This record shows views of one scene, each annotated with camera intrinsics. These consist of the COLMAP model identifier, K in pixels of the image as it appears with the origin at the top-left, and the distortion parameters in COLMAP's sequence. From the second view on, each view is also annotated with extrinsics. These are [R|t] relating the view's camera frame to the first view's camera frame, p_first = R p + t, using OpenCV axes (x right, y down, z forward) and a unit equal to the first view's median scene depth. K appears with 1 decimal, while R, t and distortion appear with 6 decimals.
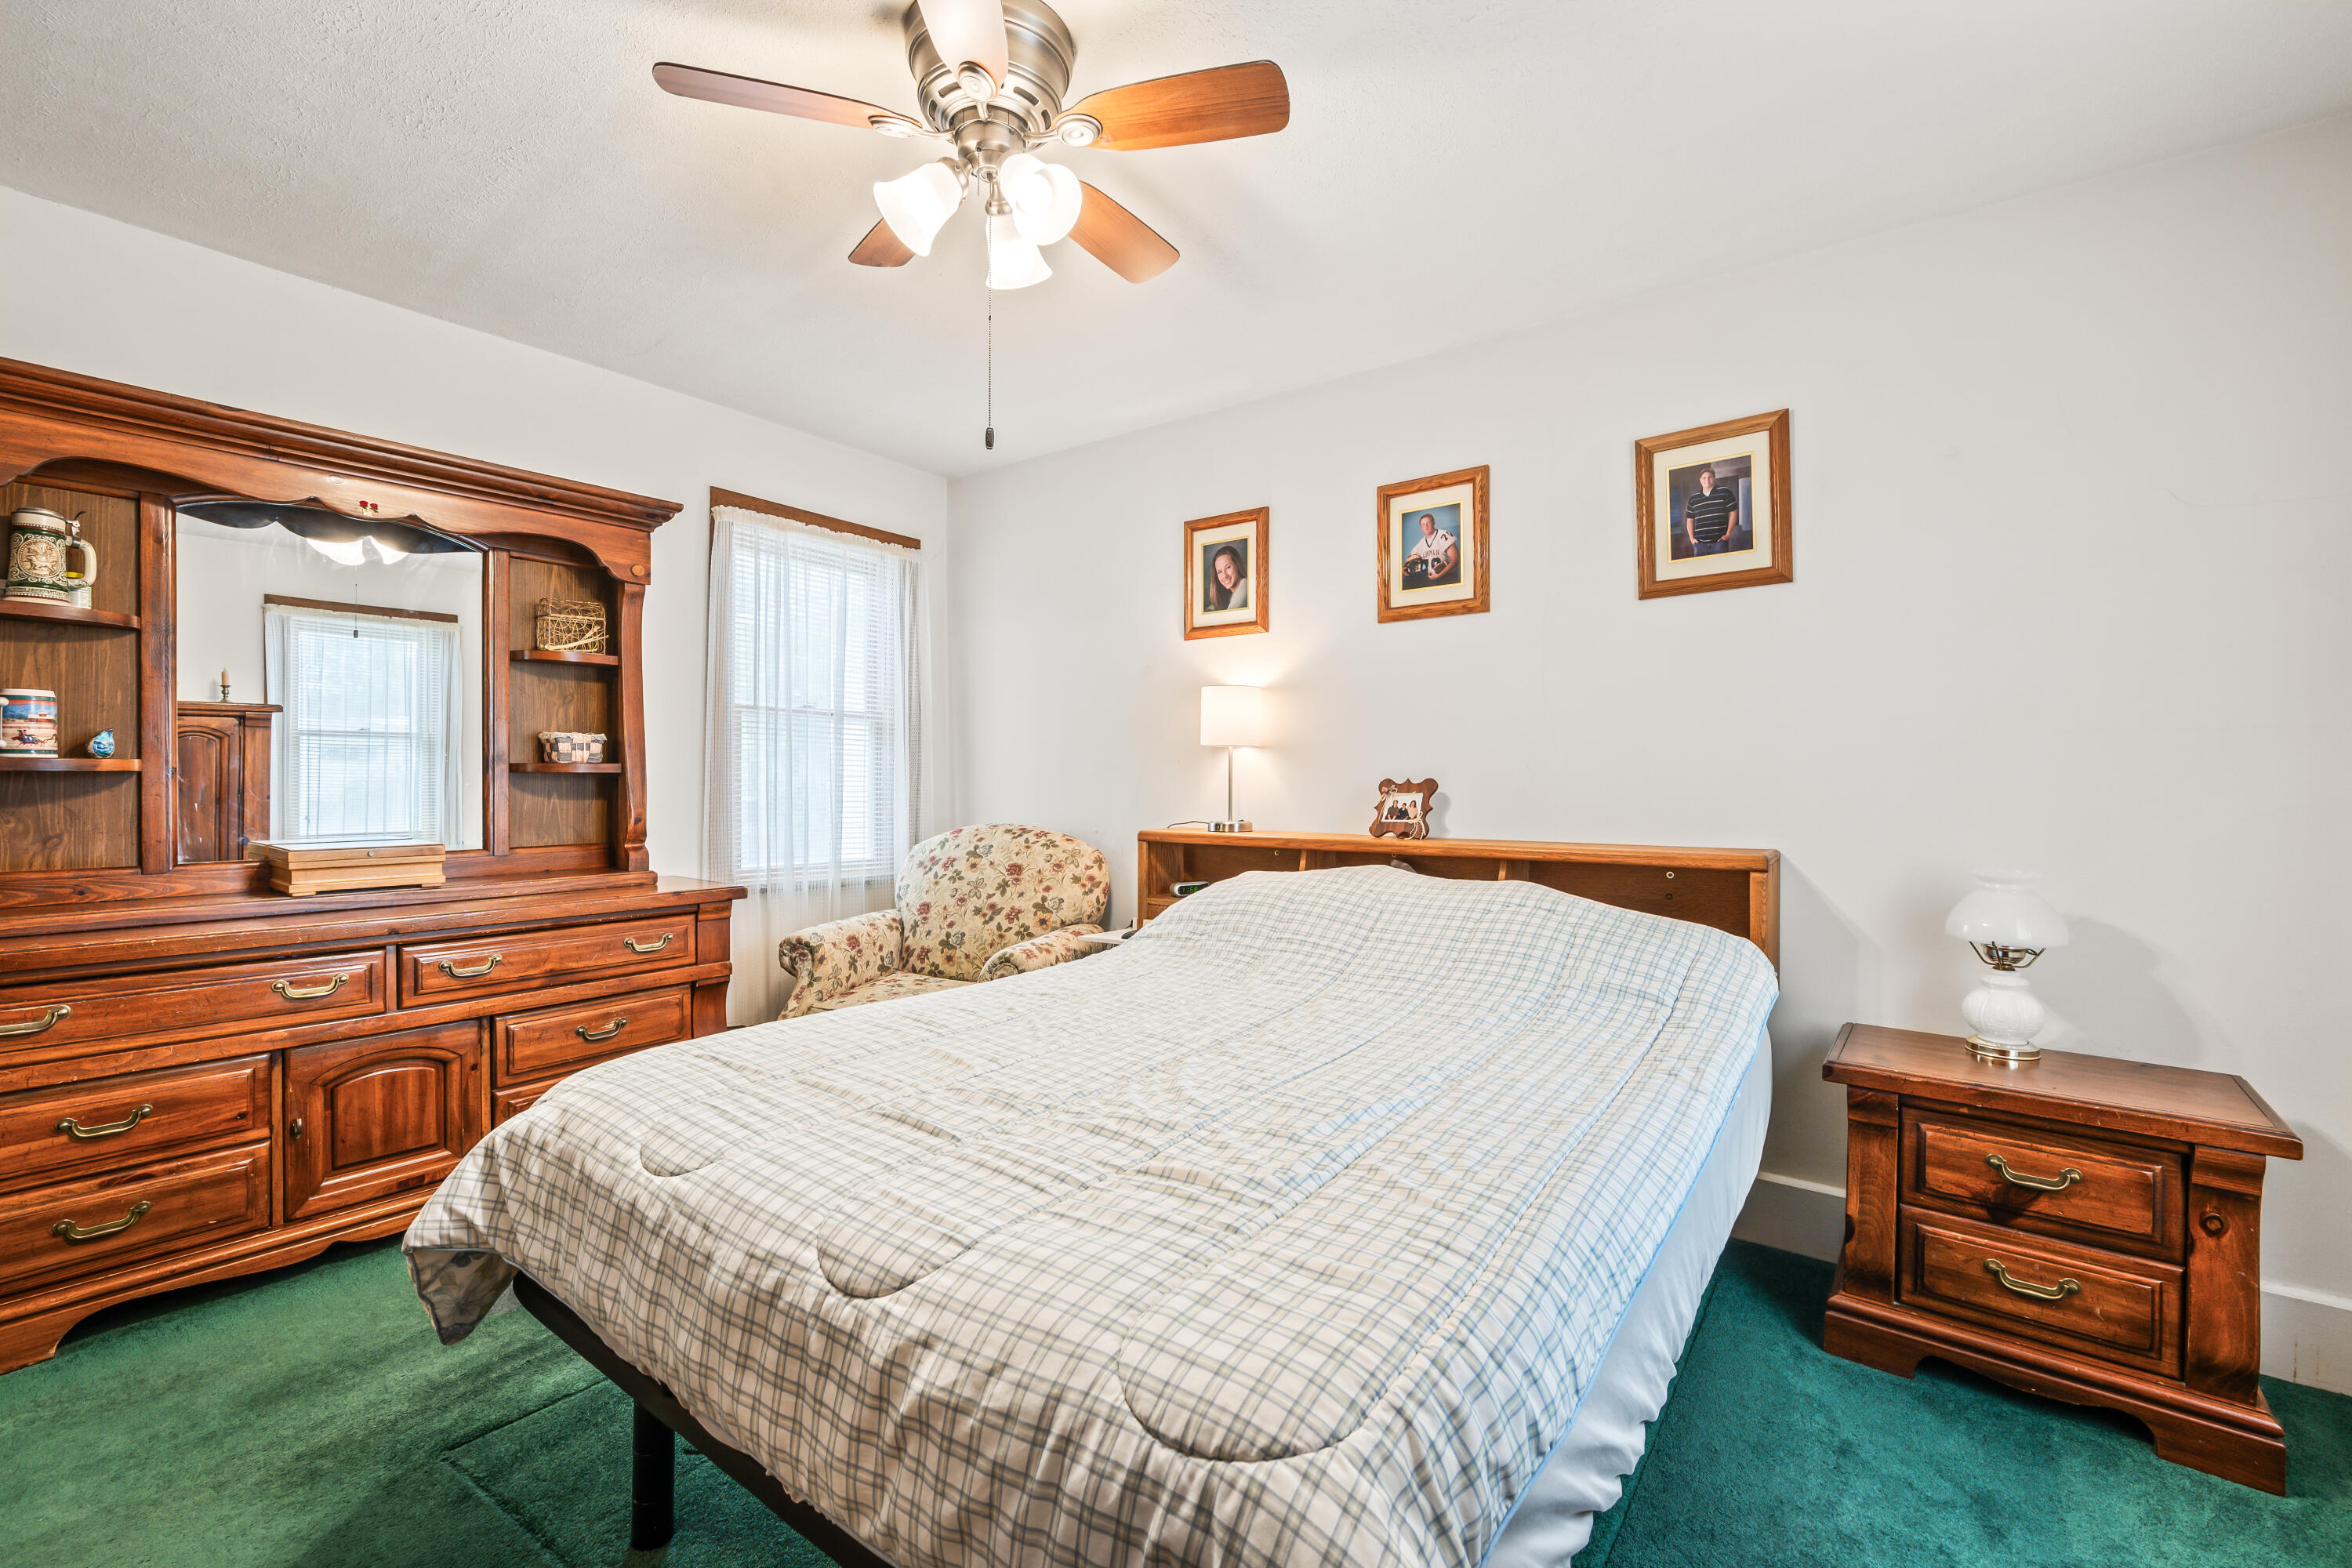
lens RADIAL K [[990.5, 0, 1176.5], [0, 990.5, 775.5], [0, 0, 1]] dist [-0.003213, 0.001155]
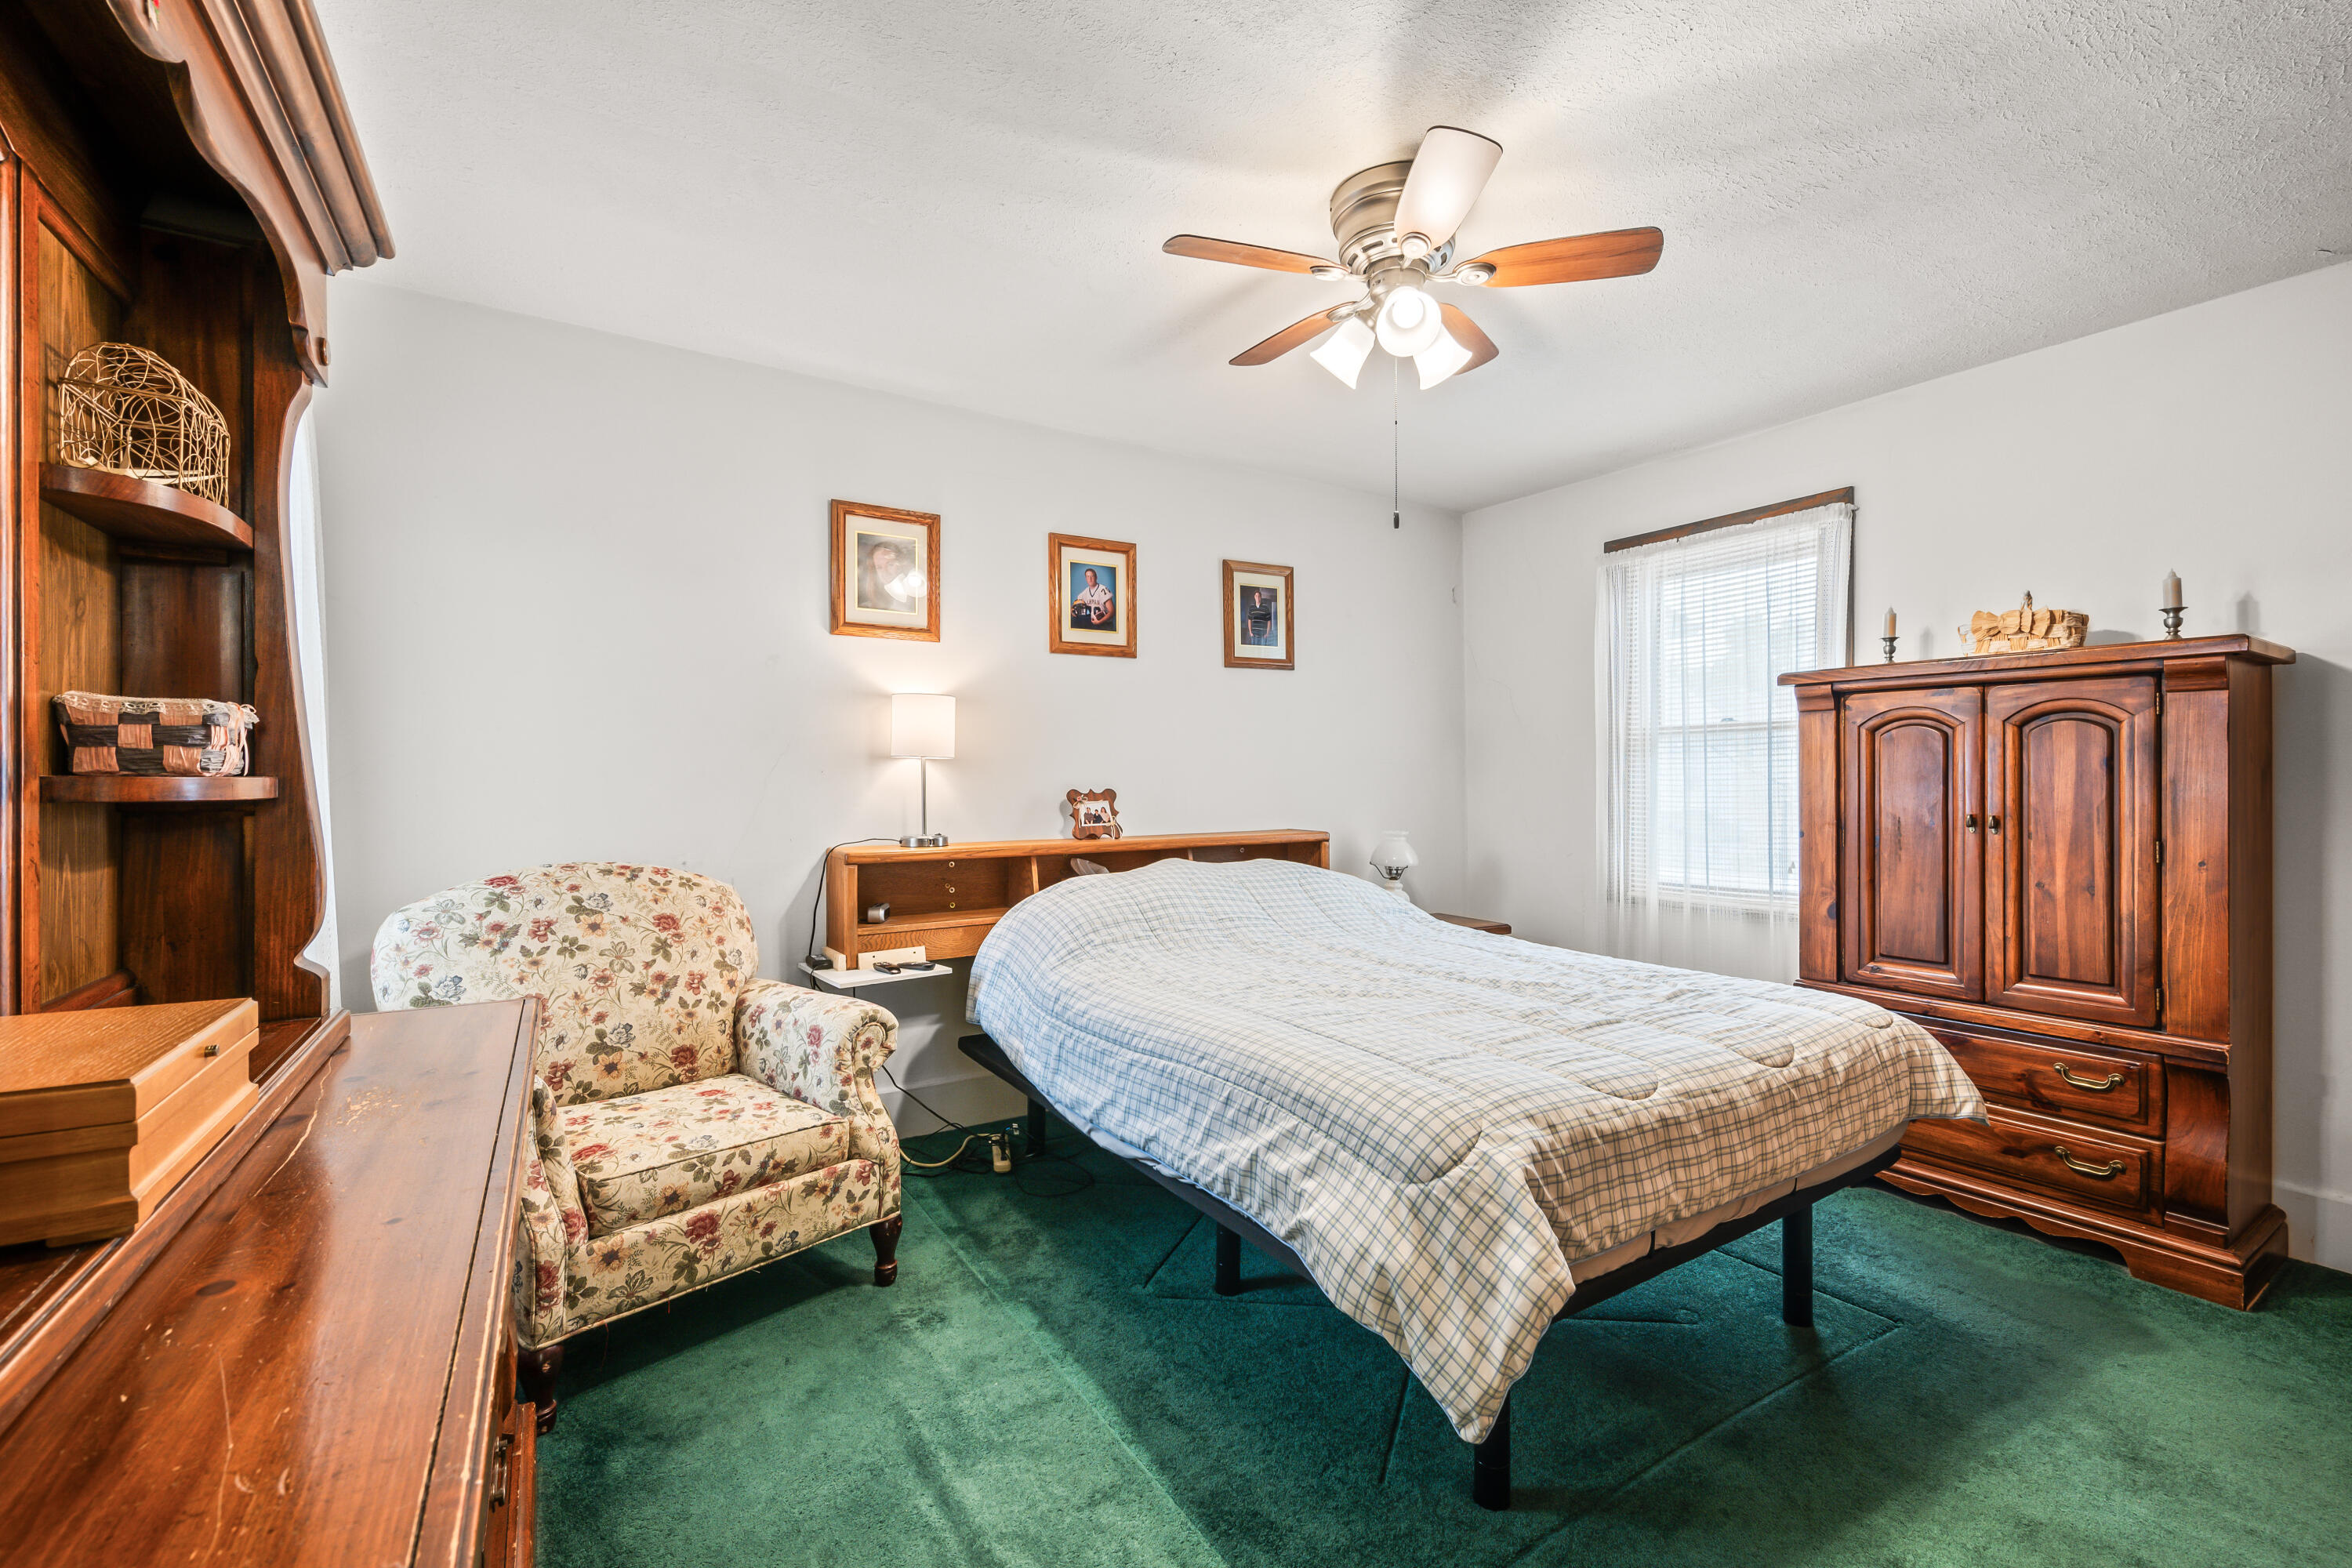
lens RADIAL K [[990.5, 0, 1185.8], [0, 990.5, 785.1], [0, 0, 1]] dist [-0.003213, 0.001155]
pose [[0.347656, -0.008688, 0.937582, -0.855403], [0.003467, 0.999962, 0.007981, -0.010830], [-0.937616, 0.000476, 0.347673, 0.484553]]
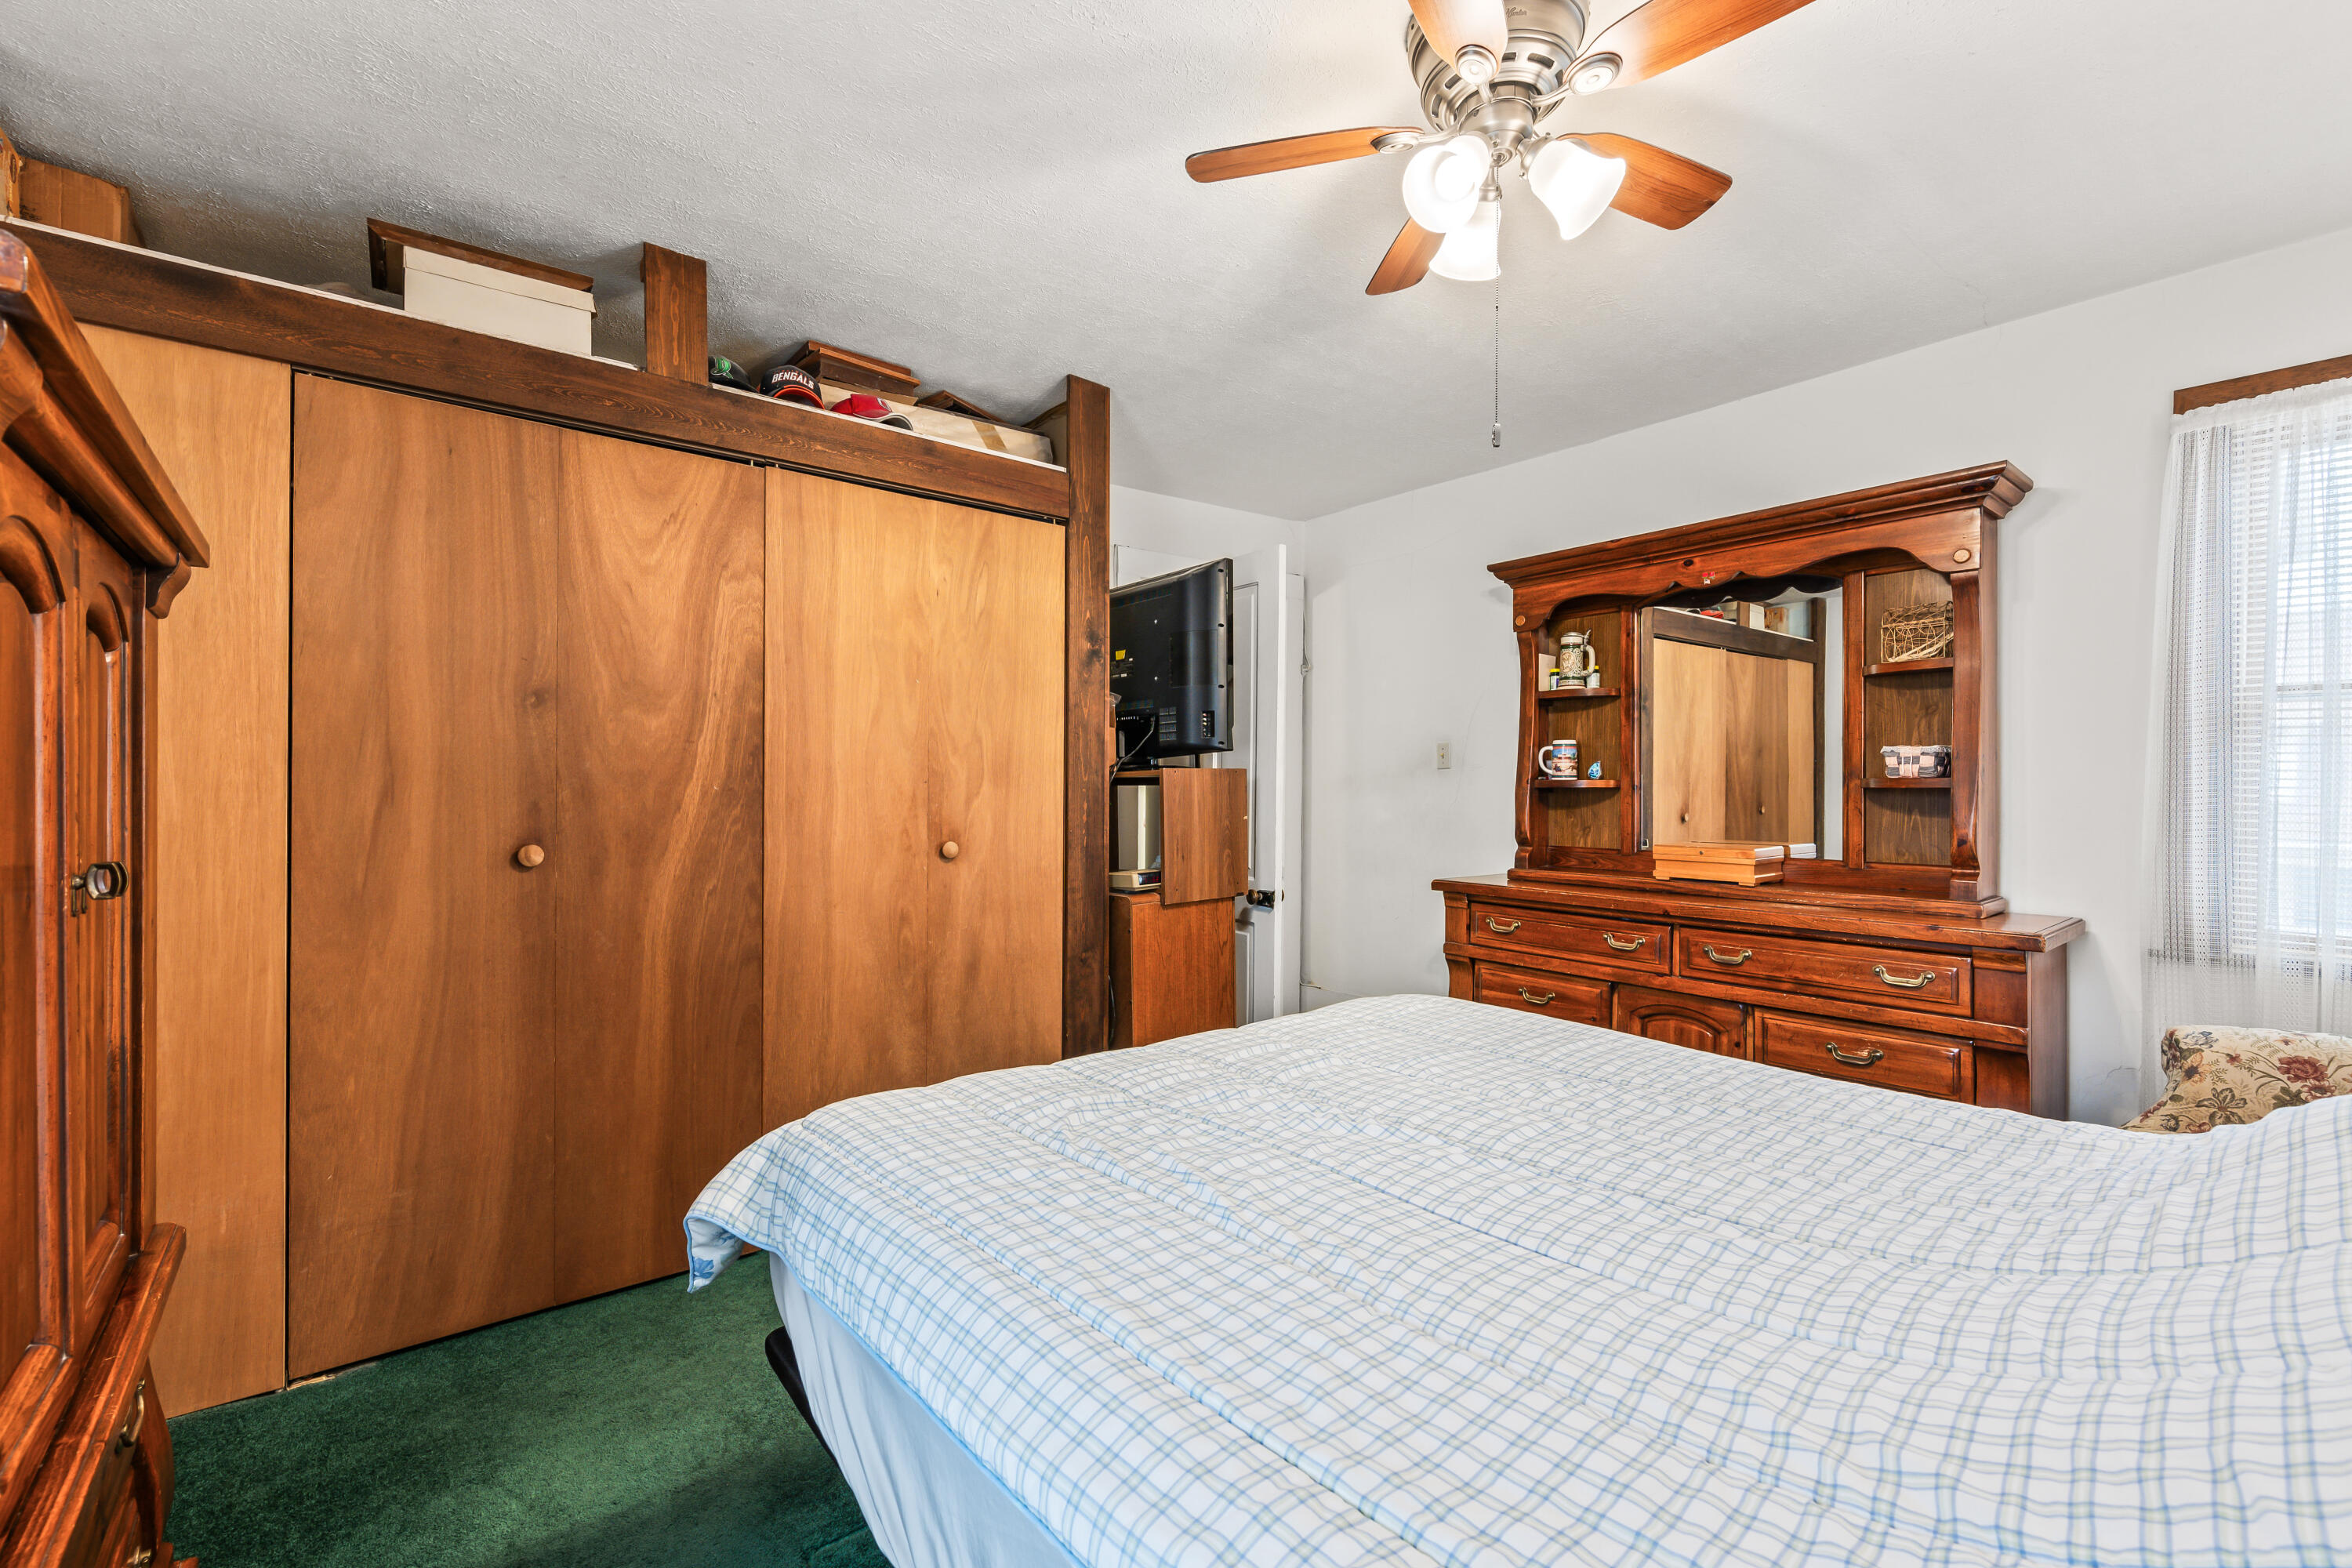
lens RADIAL K [[990.5, 0, 1178.2], [0, 990.5, 784.0], [0, 0, 1]] dist [-0.003213, 0.001155]
pose [[-0.237290, -0.003670, -0.971432, 0.481171], [0.000911, 0.999992, -0.004001, -0.003483], [0.971439, -0.001834, -0.237284, 0.550338]]
